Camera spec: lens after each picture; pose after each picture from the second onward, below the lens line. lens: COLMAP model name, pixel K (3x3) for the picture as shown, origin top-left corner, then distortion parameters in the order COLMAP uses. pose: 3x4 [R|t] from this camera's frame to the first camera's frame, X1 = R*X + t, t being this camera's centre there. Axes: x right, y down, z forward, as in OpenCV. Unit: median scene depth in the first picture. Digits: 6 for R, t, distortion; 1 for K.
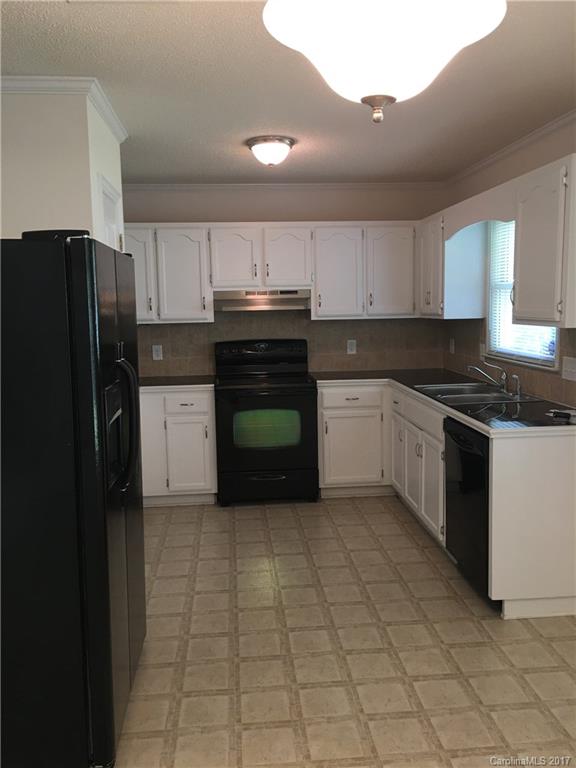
lens RADIAL K [[655.9, 0, 289.8], [0, 655.9, 380.8], [0, 0, 1]] dist [0.077334, -0.059955]
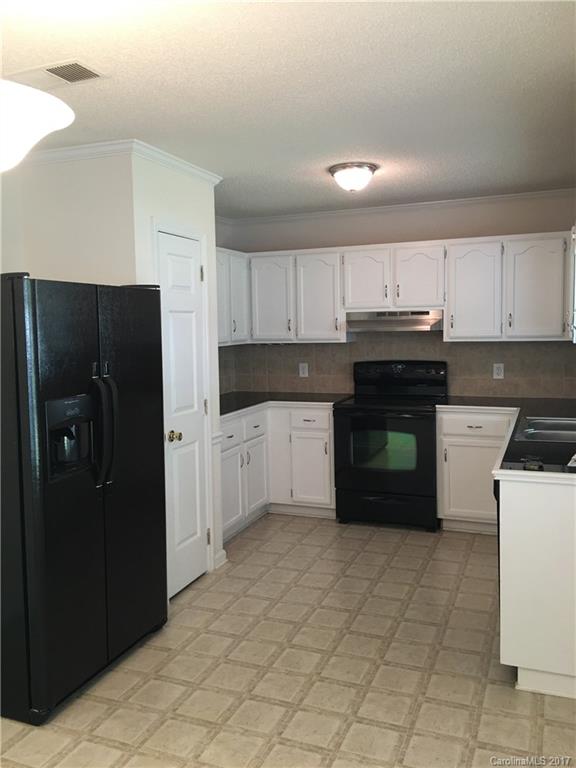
lens RADIAL K [[655.9, 0, 286.7], [0, 655.9, 380.7], [0, 0, 1]] dist [0.077334, -0.059955]
pose [[0.892971, 0.041176, -0.448227, 0.273484], [-0.051907, 0.998584, -0.011677, -0.013151], [0.447111, 0.033693, 0.893843, 0.042113]]
